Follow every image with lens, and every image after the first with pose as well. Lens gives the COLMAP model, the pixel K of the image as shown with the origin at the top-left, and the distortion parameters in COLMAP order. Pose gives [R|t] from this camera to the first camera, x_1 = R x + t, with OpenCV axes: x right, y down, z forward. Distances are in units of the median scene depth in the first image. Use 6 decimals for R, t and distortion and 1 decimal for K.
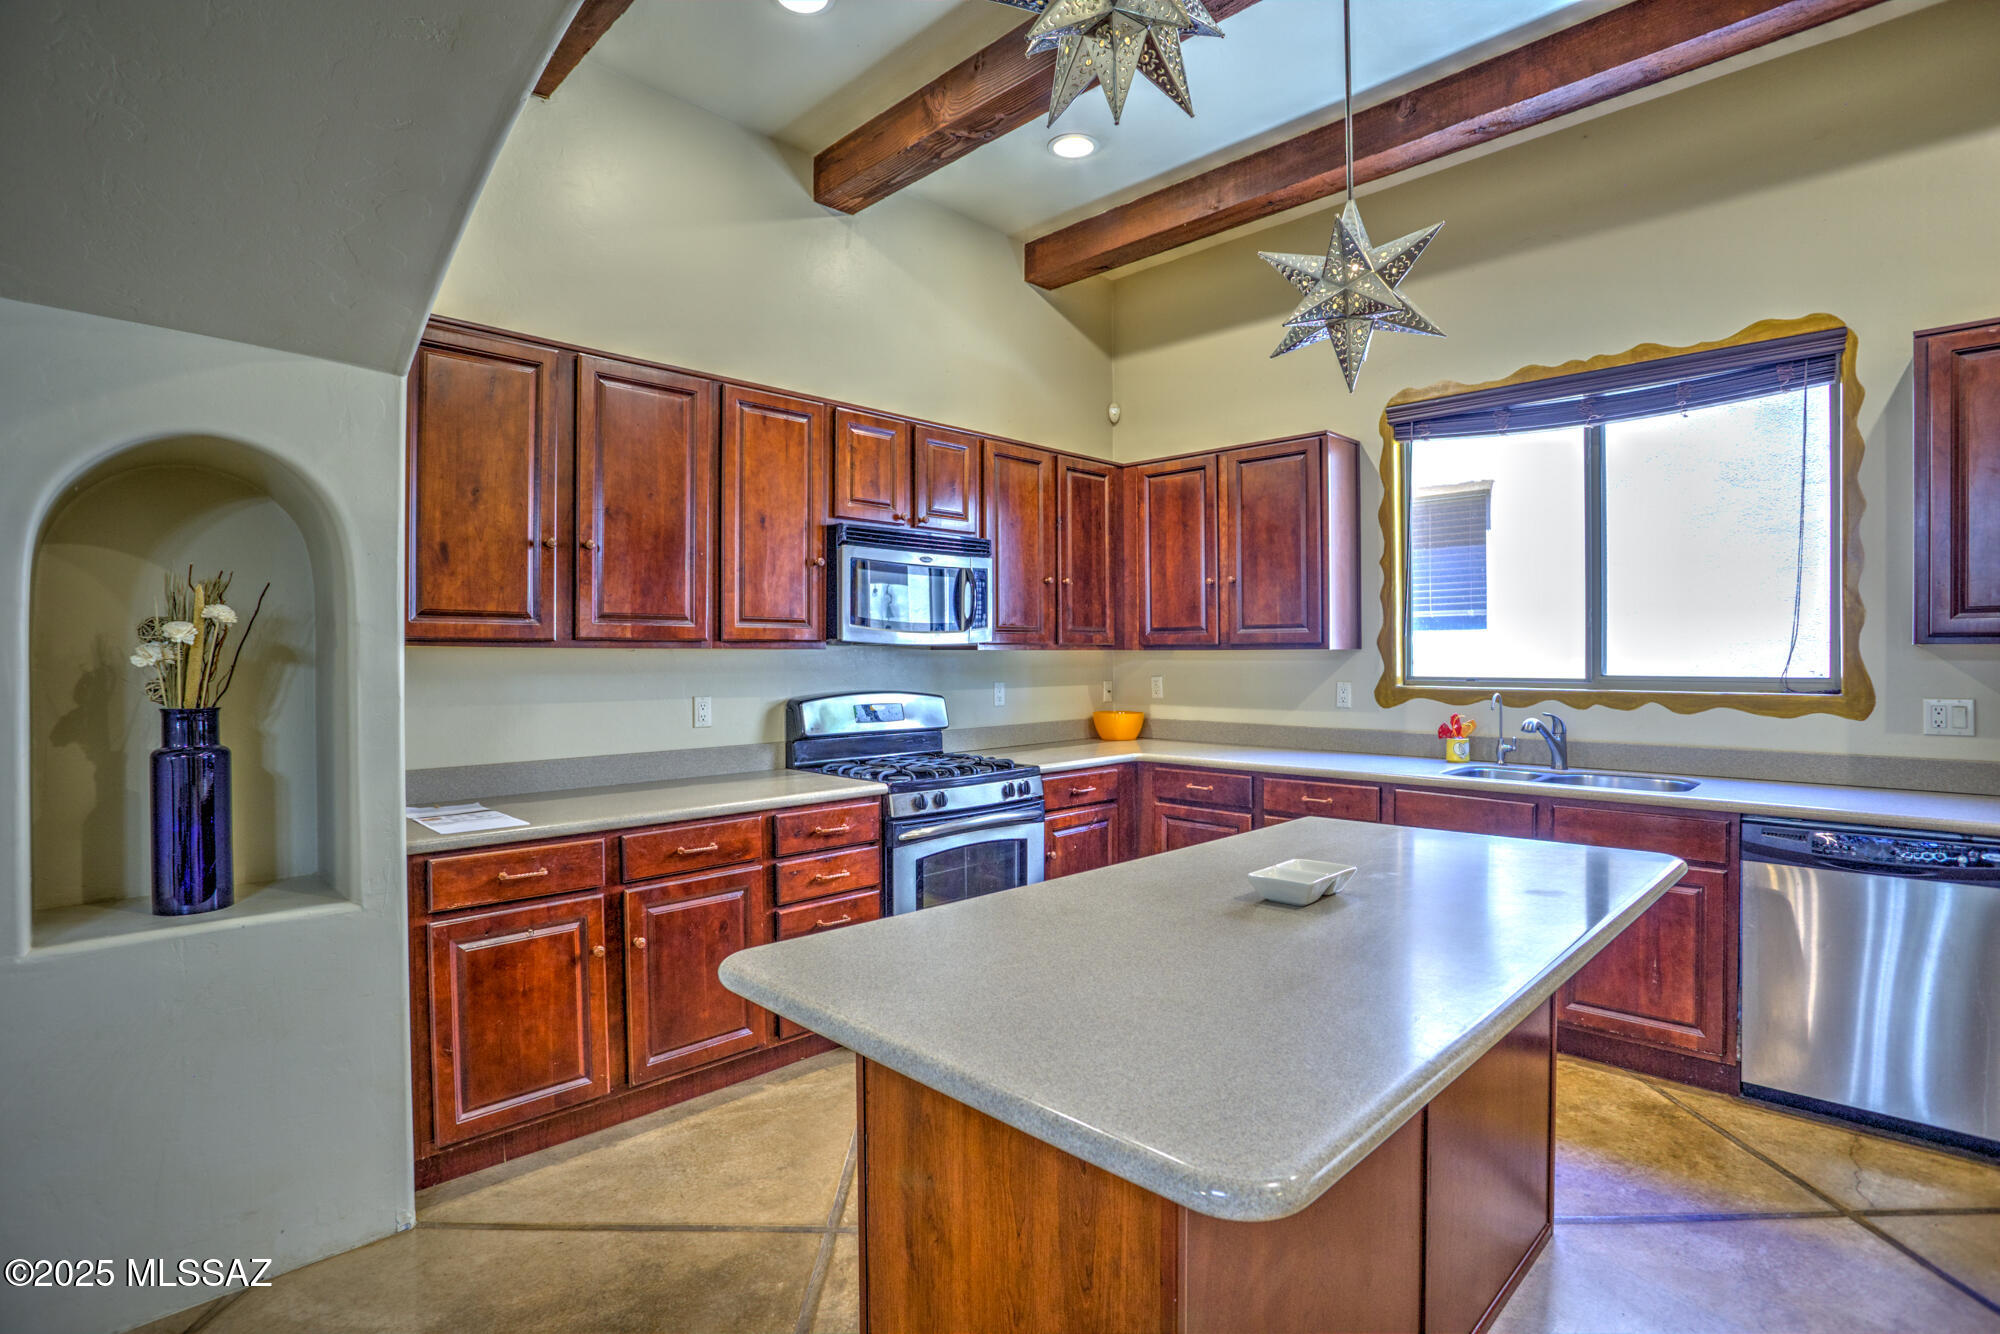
lens RADIAL K [[972.6, 0, 992.0], [0, 972.6, 662.4], [0, 0, 1]] dist [-0.072196, 0.030281]
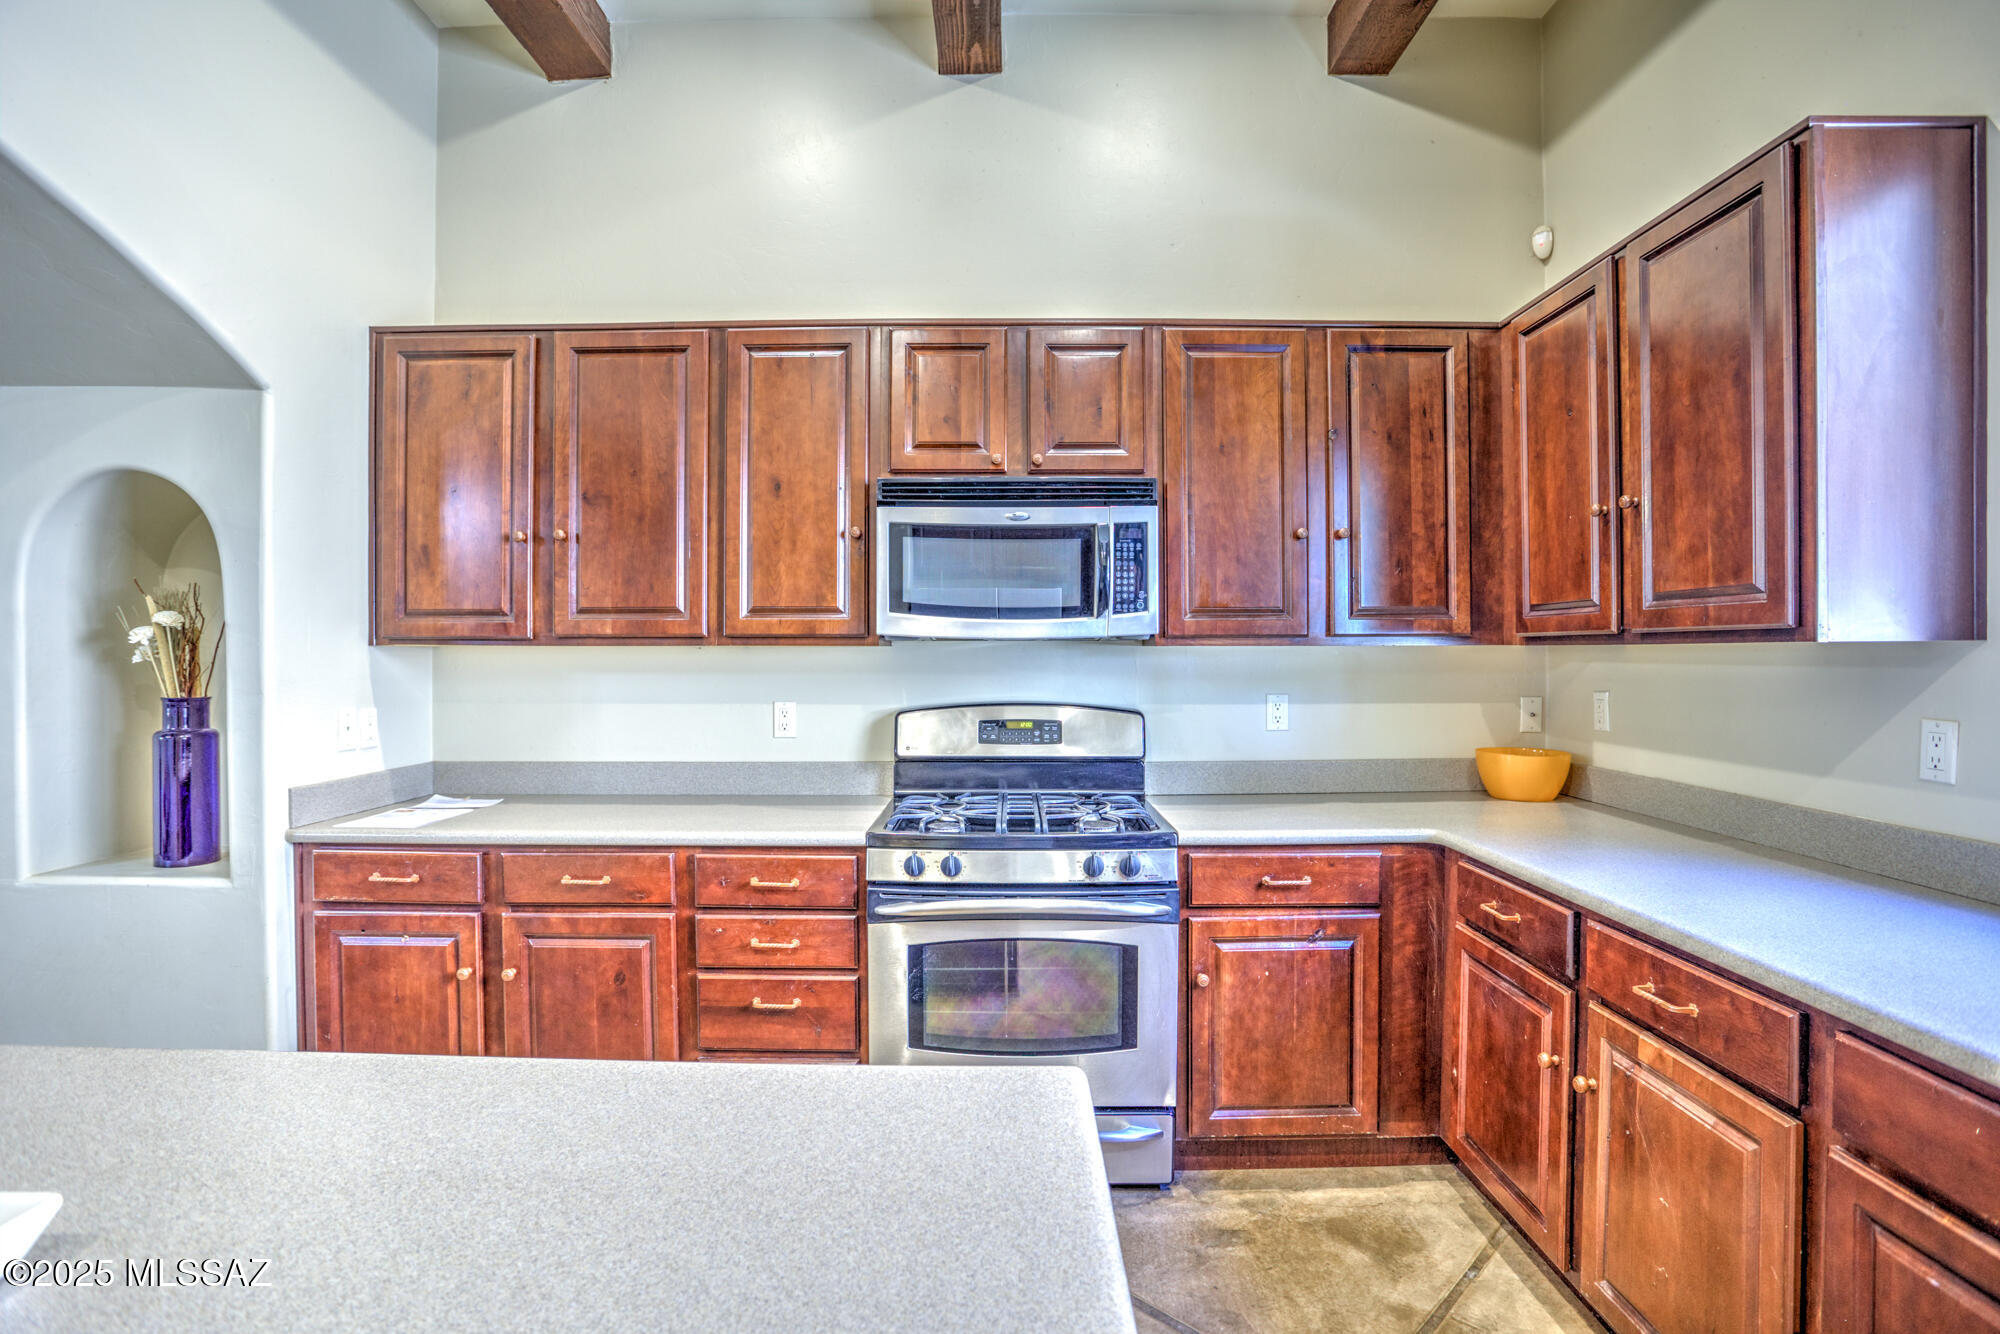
lens RADIAL K [[972.6, 0, 1002.8], [0, 972.6, 661.7], [0, 0, 1]] dist [-0.072196, 0.030281]
pose [[0.707300, 0.008354, -0.706865, 0.482340], [-0.005557, 0.999965, 0.006257, -0.006885], [0.706892, -0.000498, 0.707321, 0.576243]]
